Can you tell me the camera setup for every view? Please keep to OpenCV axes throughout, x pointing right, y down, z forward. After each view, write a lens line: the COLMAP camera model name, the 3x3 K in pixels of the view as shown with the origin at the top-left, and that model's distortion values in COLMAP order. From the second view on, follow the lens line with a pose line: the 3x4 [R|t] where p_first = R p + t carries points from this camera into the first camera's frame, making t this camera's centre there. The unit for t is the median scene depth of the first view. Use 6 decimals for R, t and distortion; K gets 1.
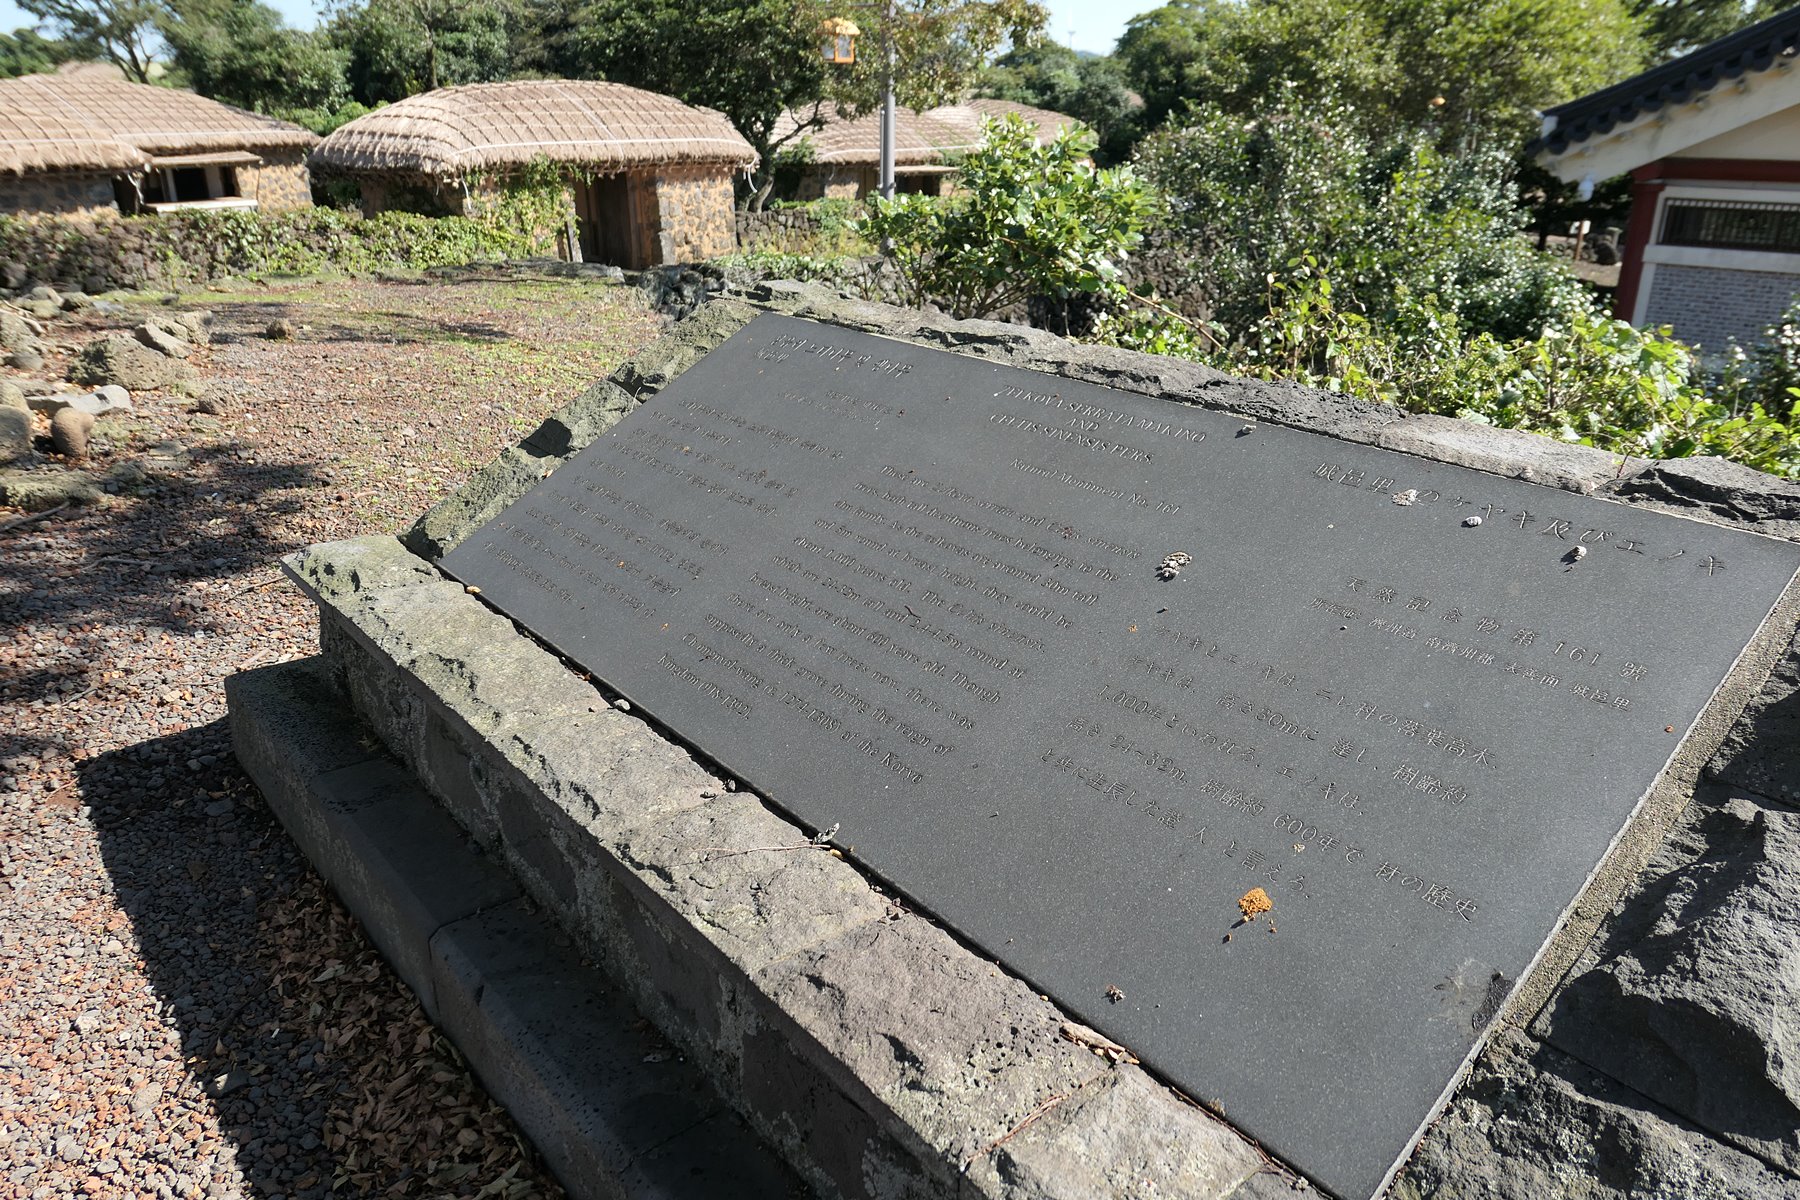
lens RADIAL K [[1256.2, 0, 900.0], [0, 1256.2, 600.0], [0, 0, 1]] dist [0.001137, 0.003469]
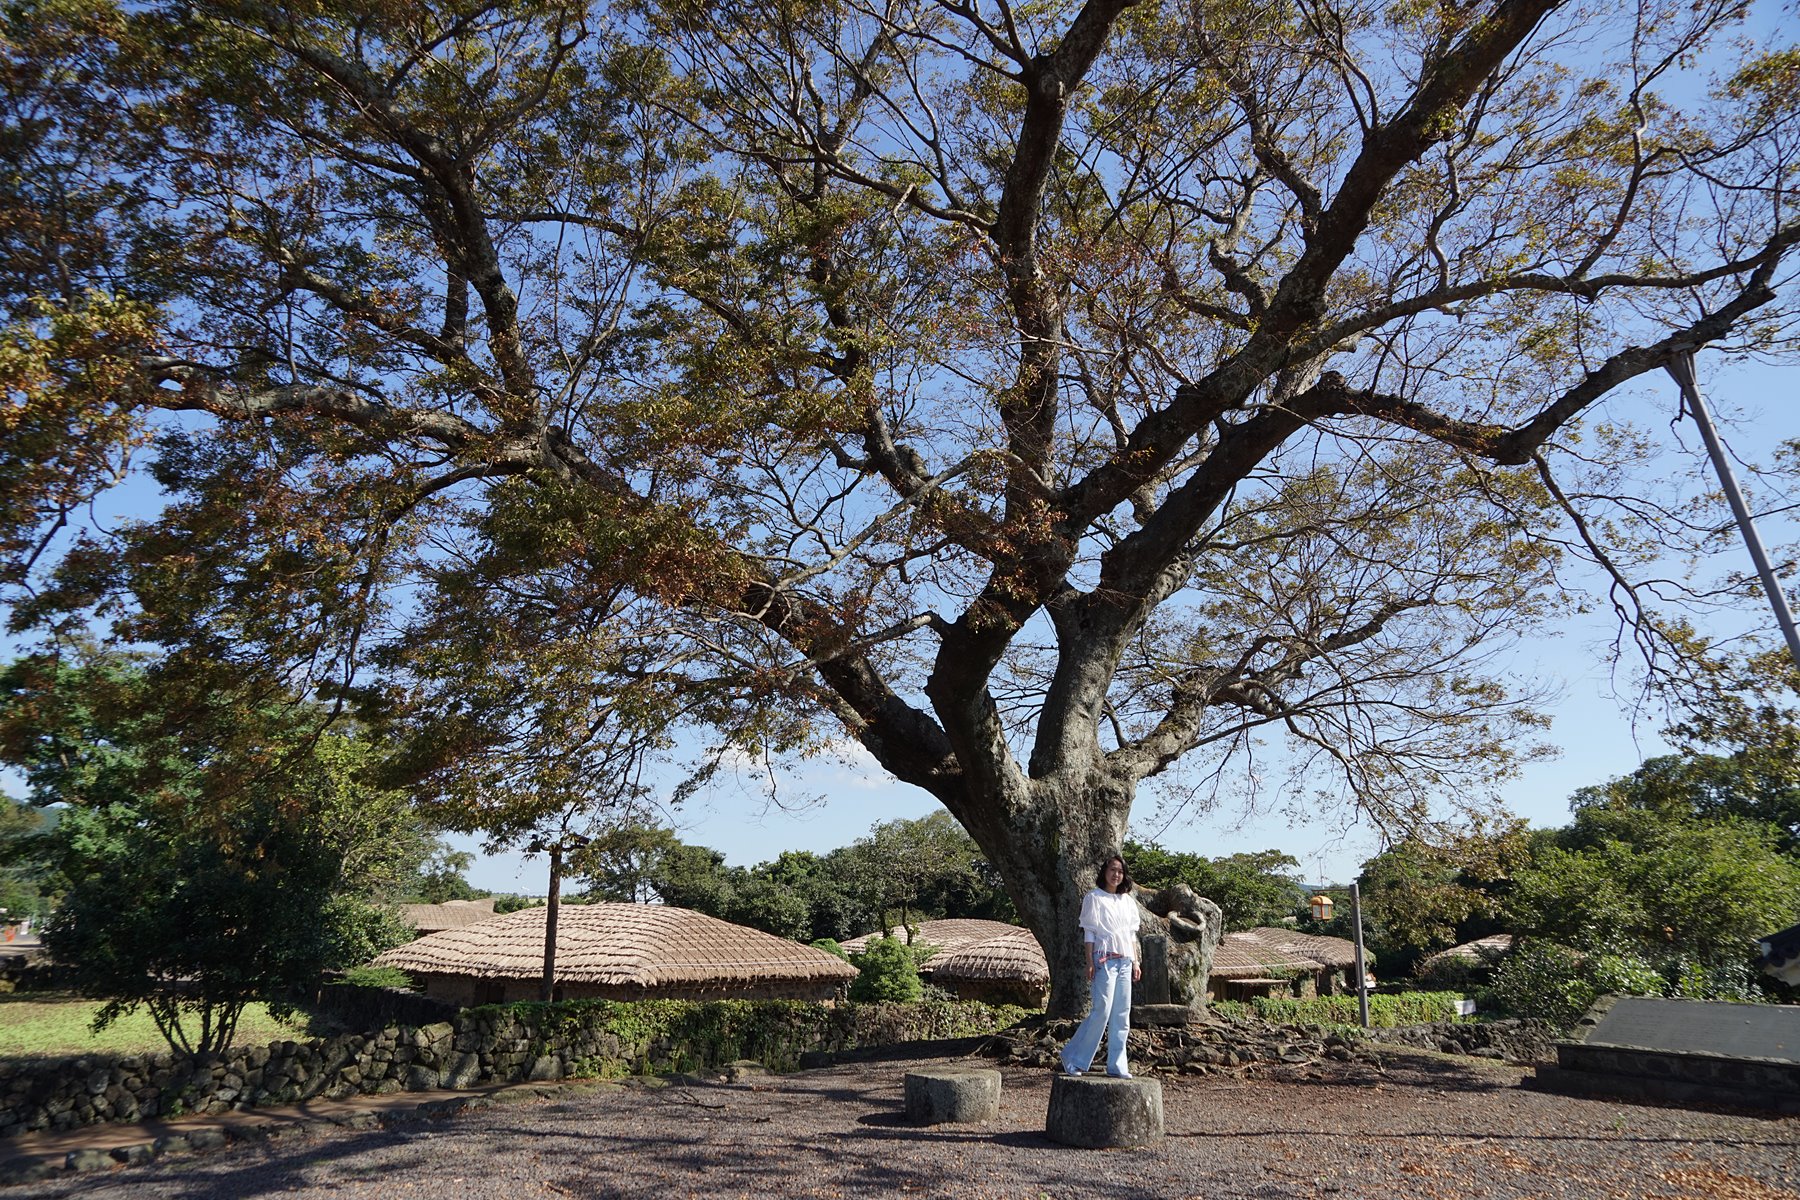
lens RADIAL K [[1152.4, 0, 894.1], [0, 1152.4, 603.5], [0, 0, 1]] dist [-0.057595, 0.026270]
pose [[0.982946, -0.049563, -0.177090, -0.138195], [-0.067914, 0.797081, -0.600041, 0.092510], [0.170894, 0.601835, 0.780122, -0.258957]]
